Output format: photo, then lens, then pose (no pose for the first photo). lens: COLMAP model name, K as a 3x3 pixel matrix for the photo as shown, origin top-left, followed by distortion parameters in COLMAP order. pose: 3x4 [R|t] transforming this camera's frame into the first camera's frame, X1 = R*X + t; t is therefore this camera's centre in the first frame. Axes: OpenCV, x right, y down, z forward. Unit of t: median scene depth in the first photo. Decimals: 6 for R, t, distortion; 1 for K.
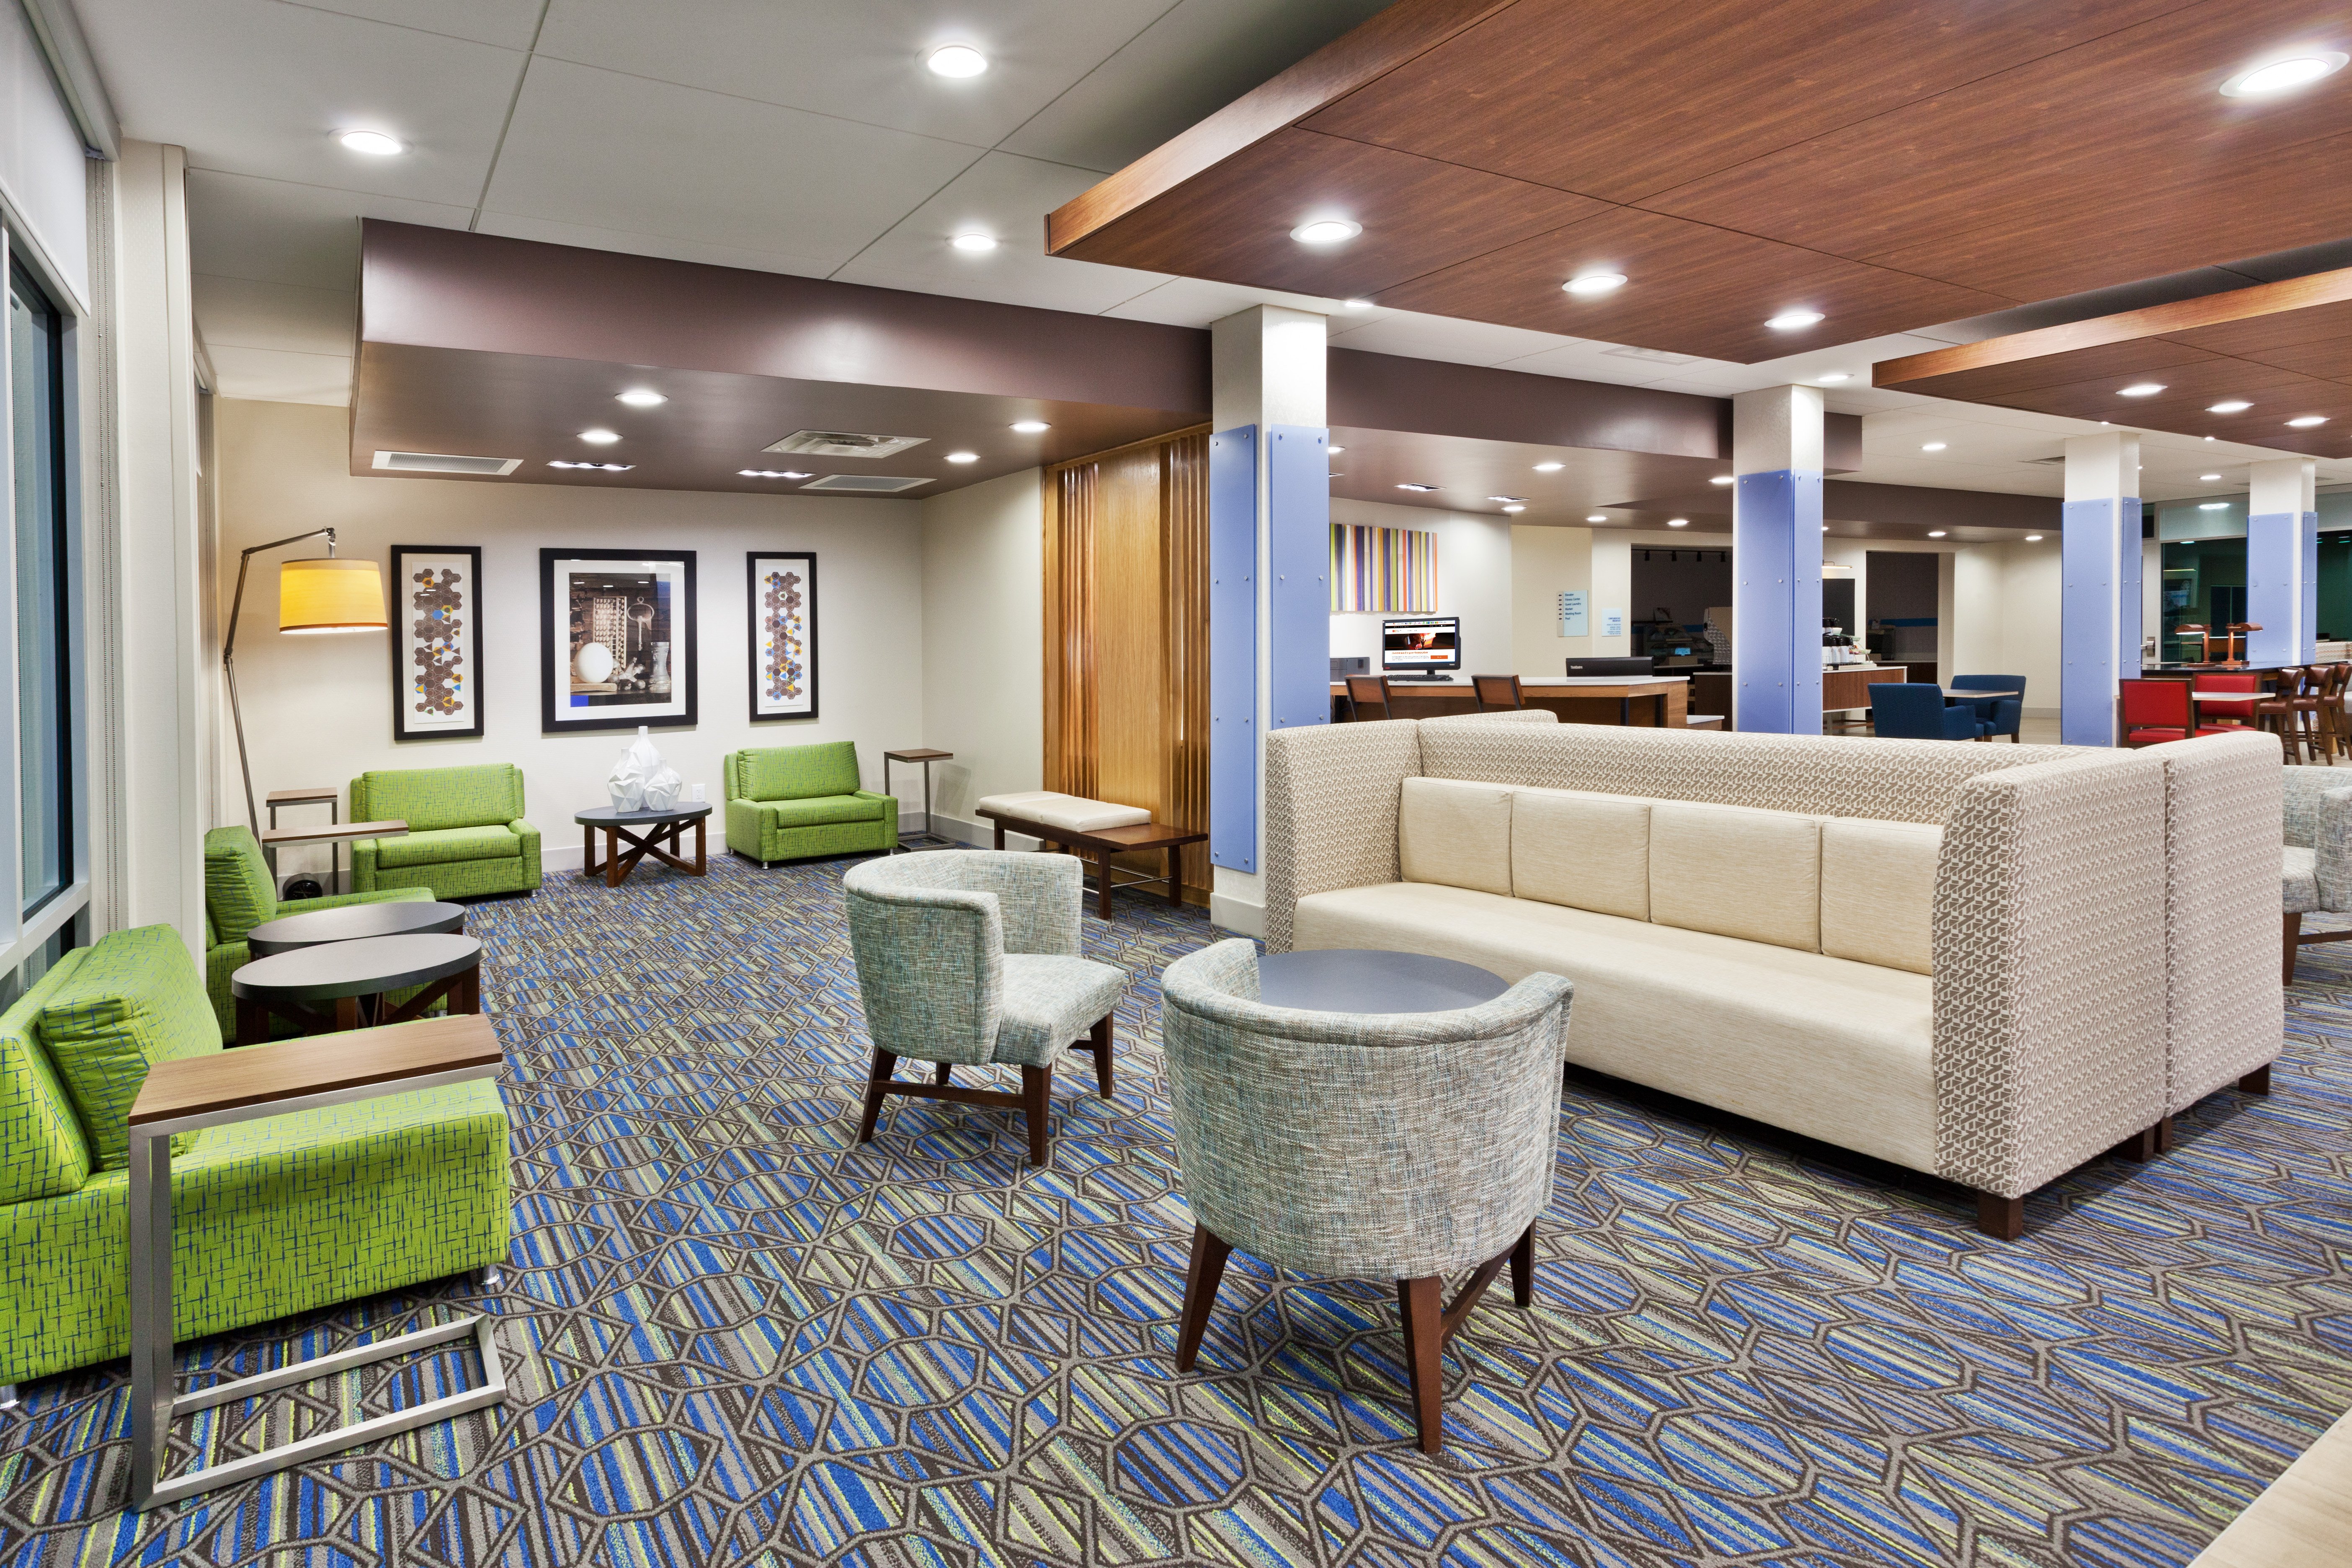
lens RADIAL K [[1234.3, 0, 1169.9], [0, 1234.3, 805.1], [0, 0, 1]] dist [0.003759, 0.001016]
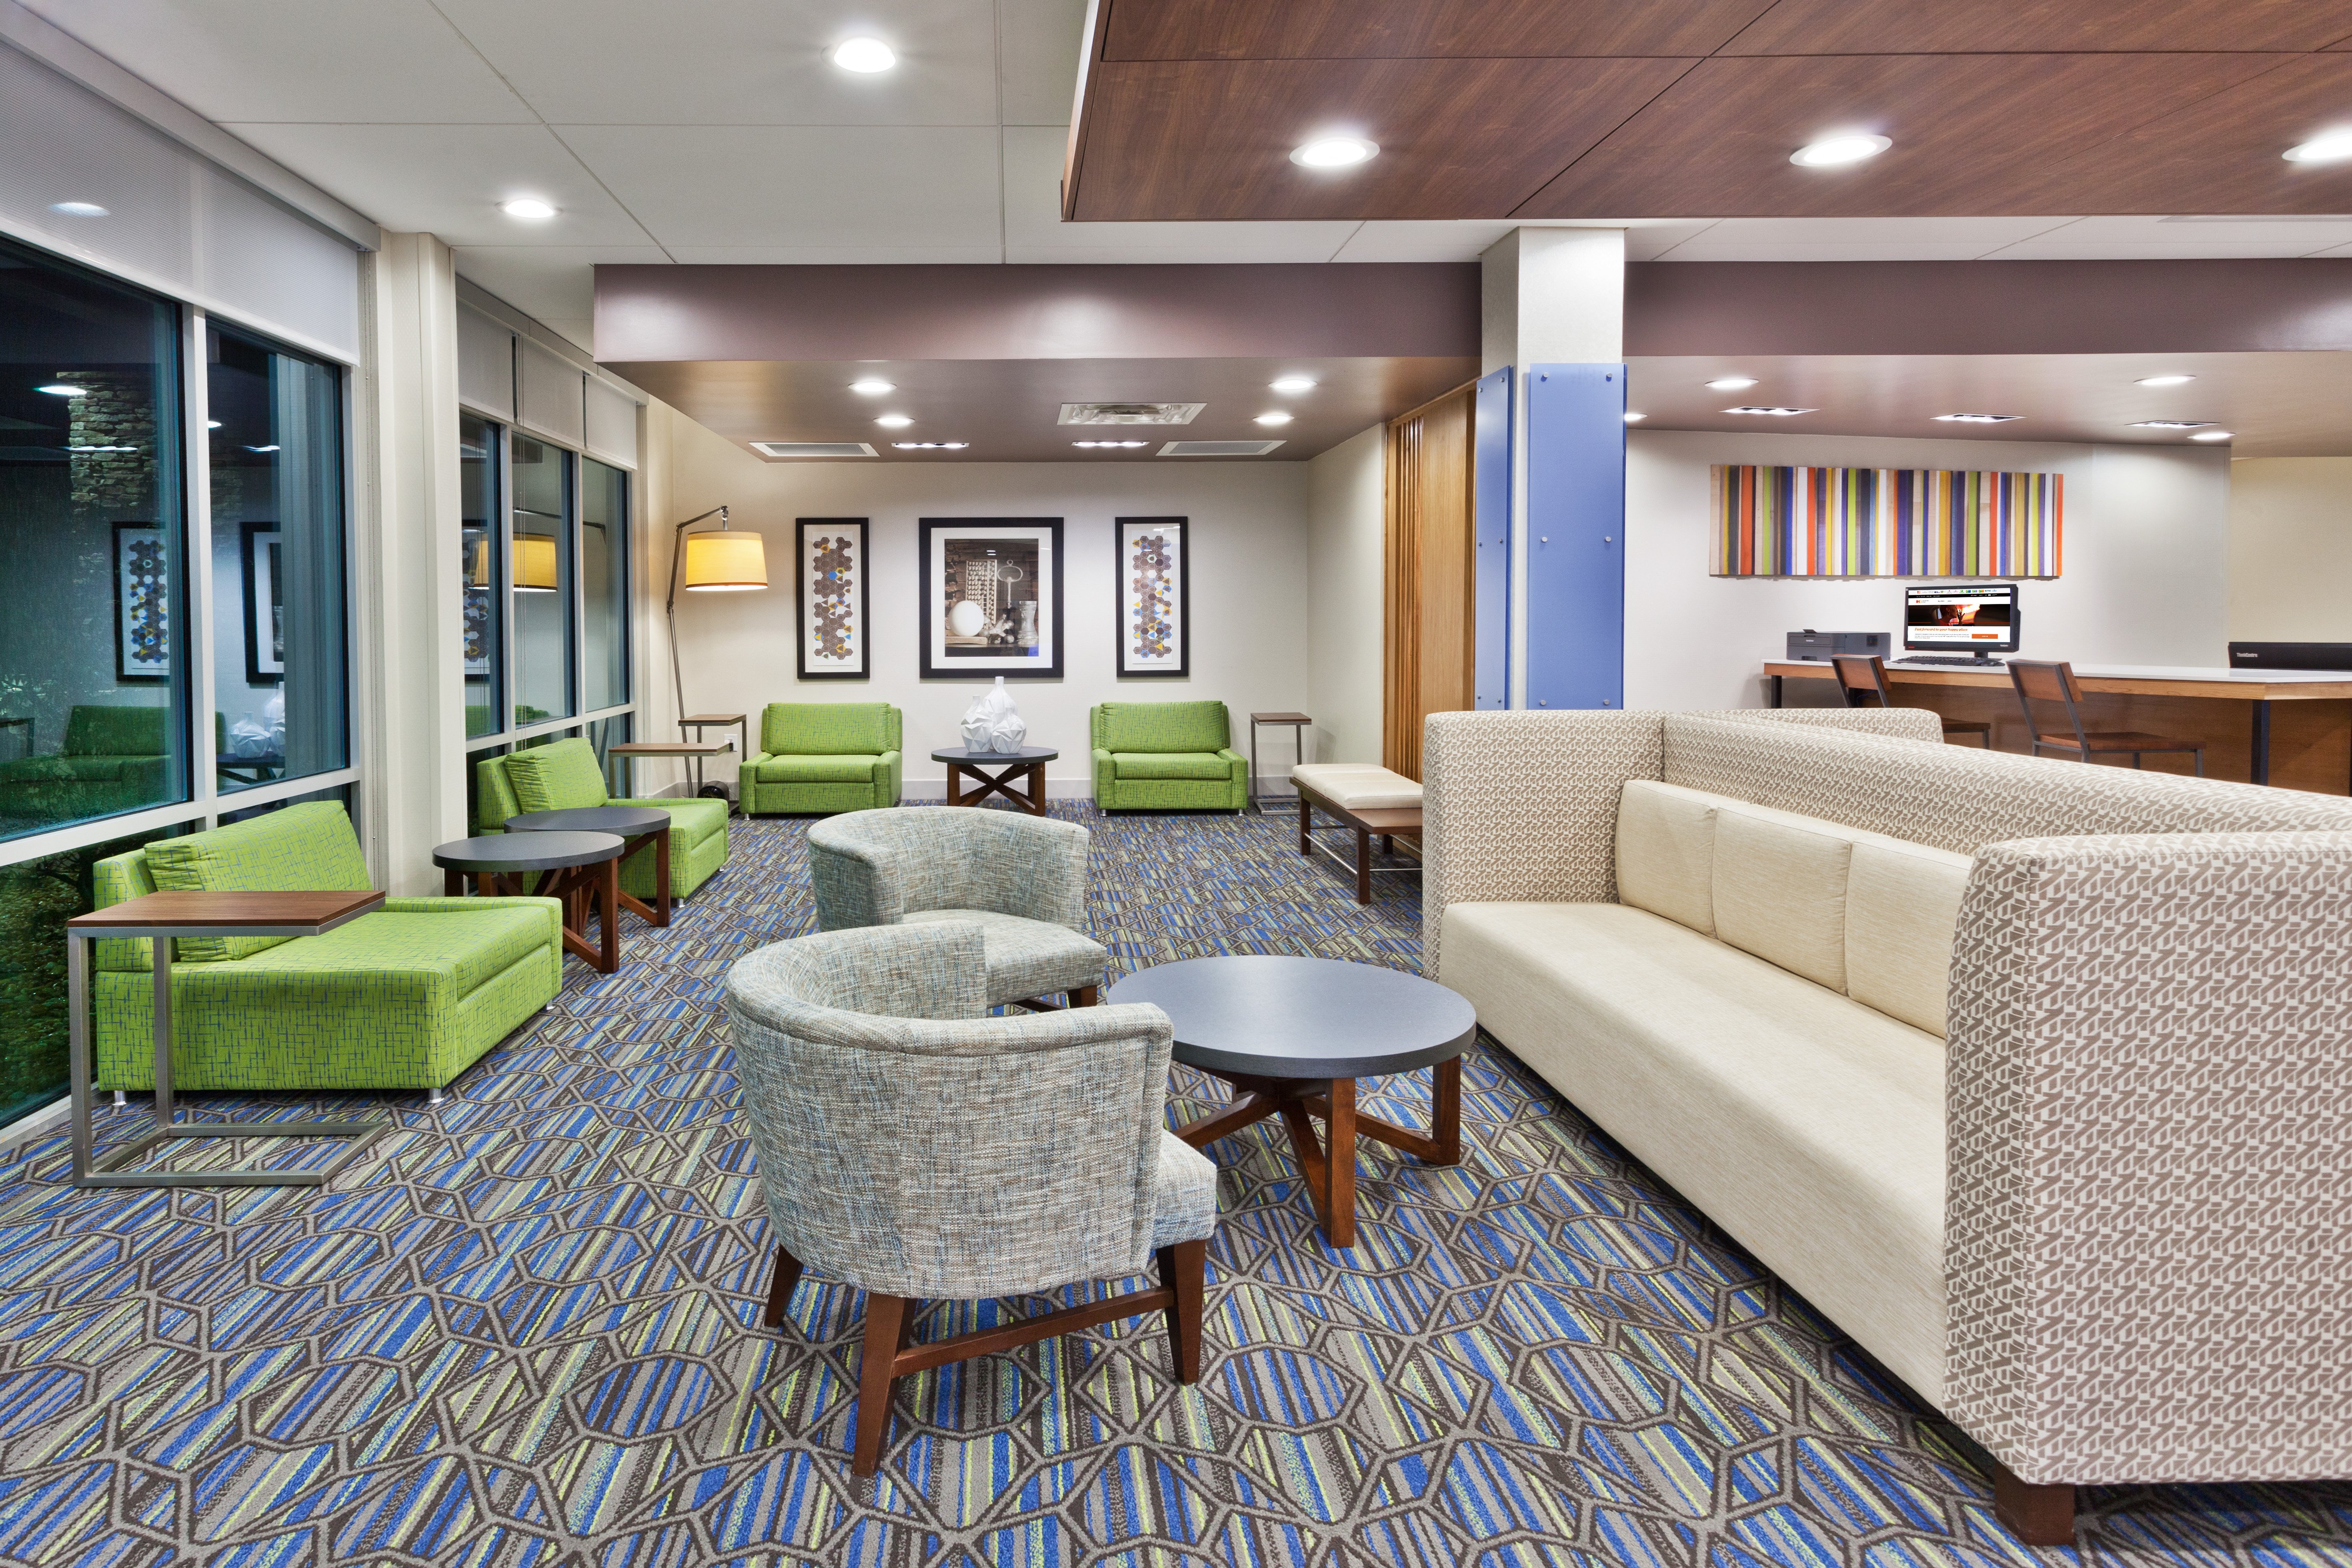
lens RADIAL K [[1264.5, 0, 1176.0], [0, 1264.5, 784.0], [0, 0, 1]] dist [0.002383, 0.000773]
pose [[0.868682, 0.087487, -0.487584, 0.293910], [-0.081569, 0.996108, 0.033406, -0.019882], [0.488608, 0.010753, 0.872437, 0.091597]]
